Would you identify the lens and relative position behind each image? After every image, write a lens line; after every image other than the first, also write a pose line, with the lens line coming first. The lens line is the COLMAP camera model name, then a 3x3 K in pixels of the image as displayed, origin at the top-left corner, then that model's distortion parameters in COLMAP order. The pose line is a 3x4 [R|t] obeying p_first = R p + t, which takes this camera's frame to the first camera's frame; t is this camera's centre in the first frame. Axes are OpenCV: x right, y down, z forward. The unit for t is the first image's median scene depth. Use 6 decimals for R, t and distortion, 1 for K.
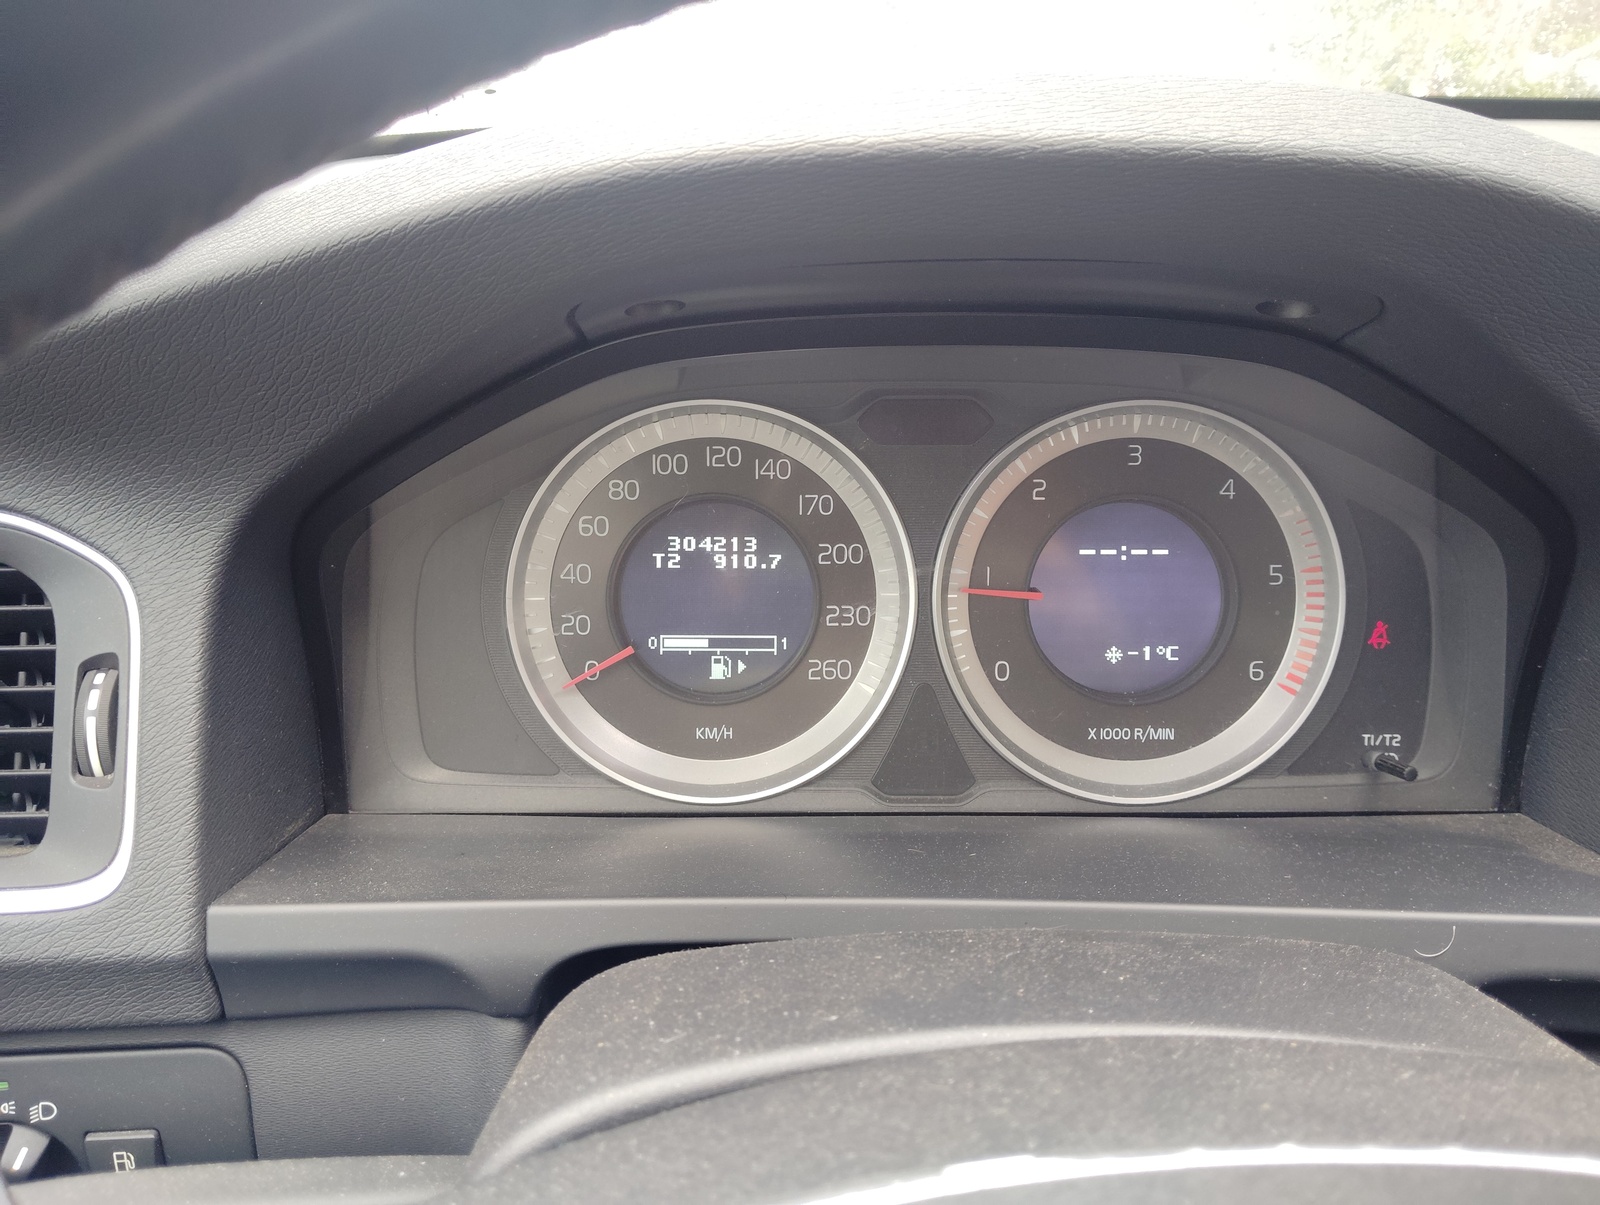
lens RADIAL K [[1324.9, 0, 797.3], [0, 1324.9, 603.9], [0, 0, 1]] dist [0.047182, 0.001762]
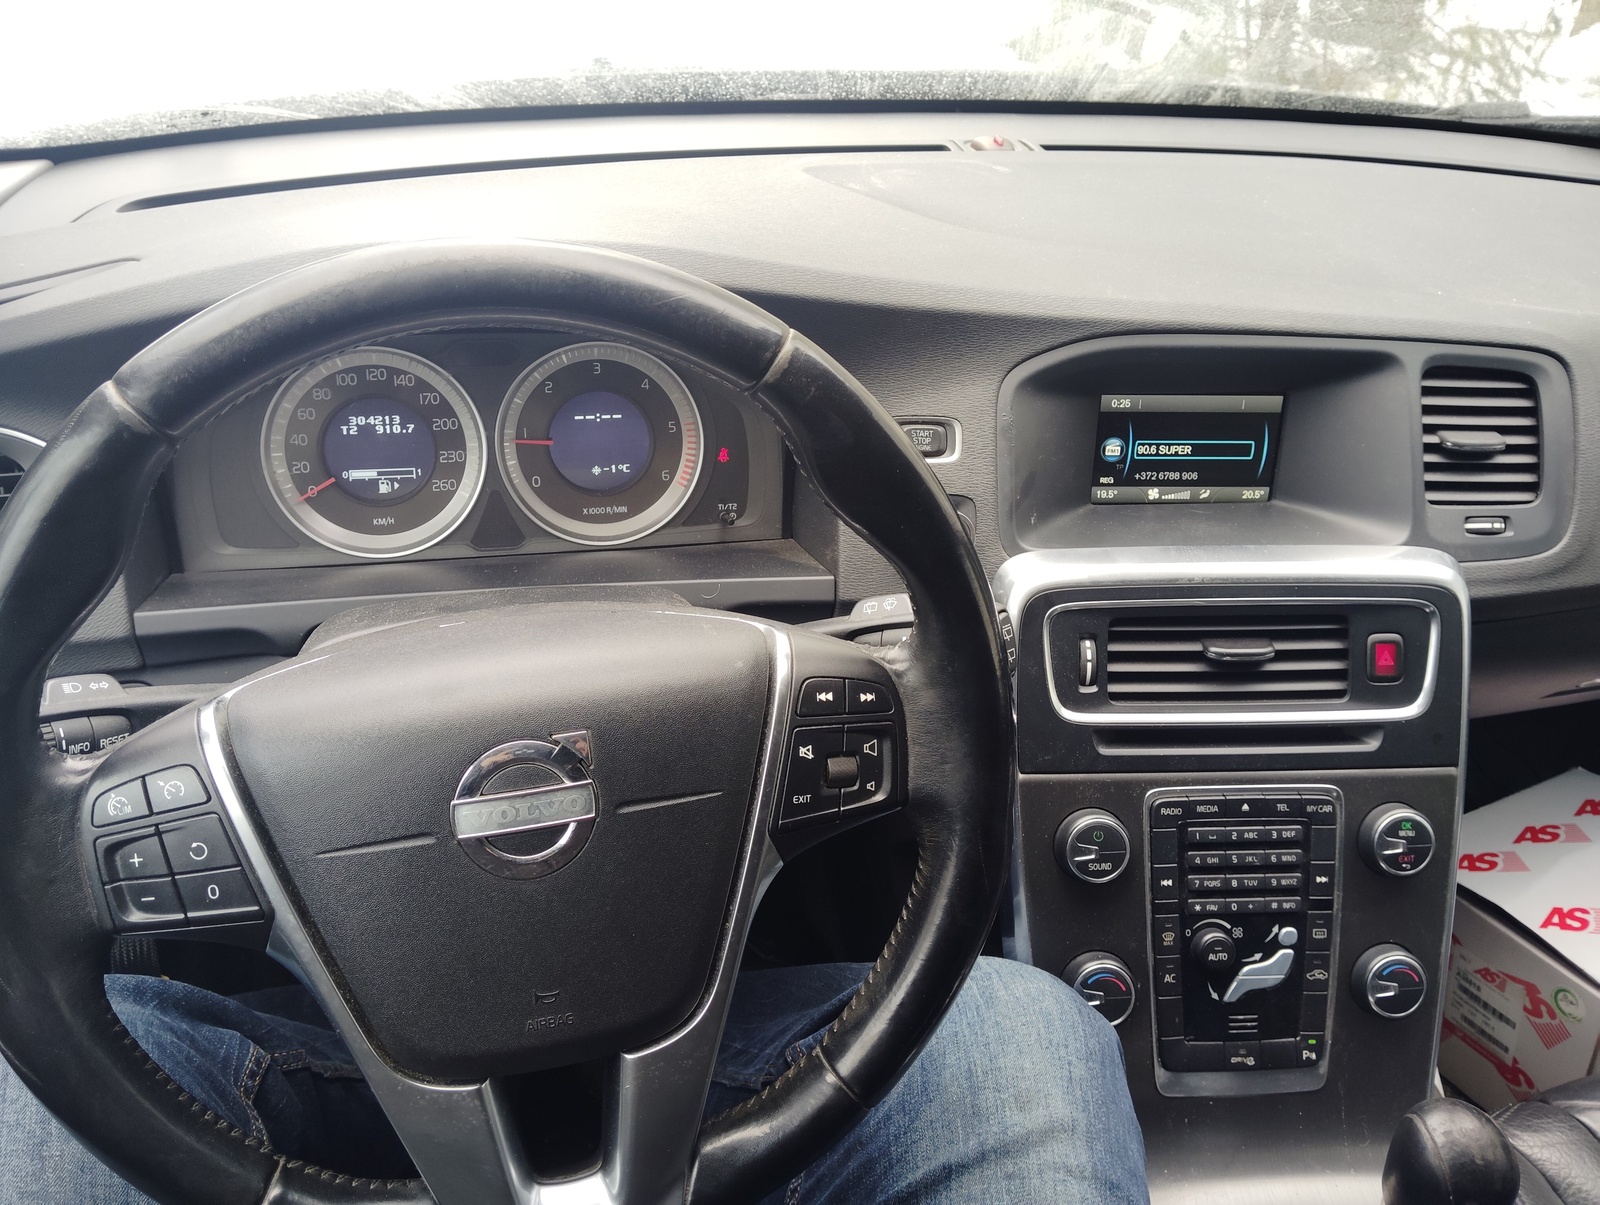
lens RADIAL K [[1324.9, 0, 797.8], [0, 1324.9, 594.2], [0, 0, 1]] dist [0.047182, 0.001762]
pose [[0.976292, -0.064499, 0.206623, 0.117038], [0.032602, 0.987499, 0.154215, -0.075058], [-0.213987, -0.143822, 0.966191, -0.995595]]
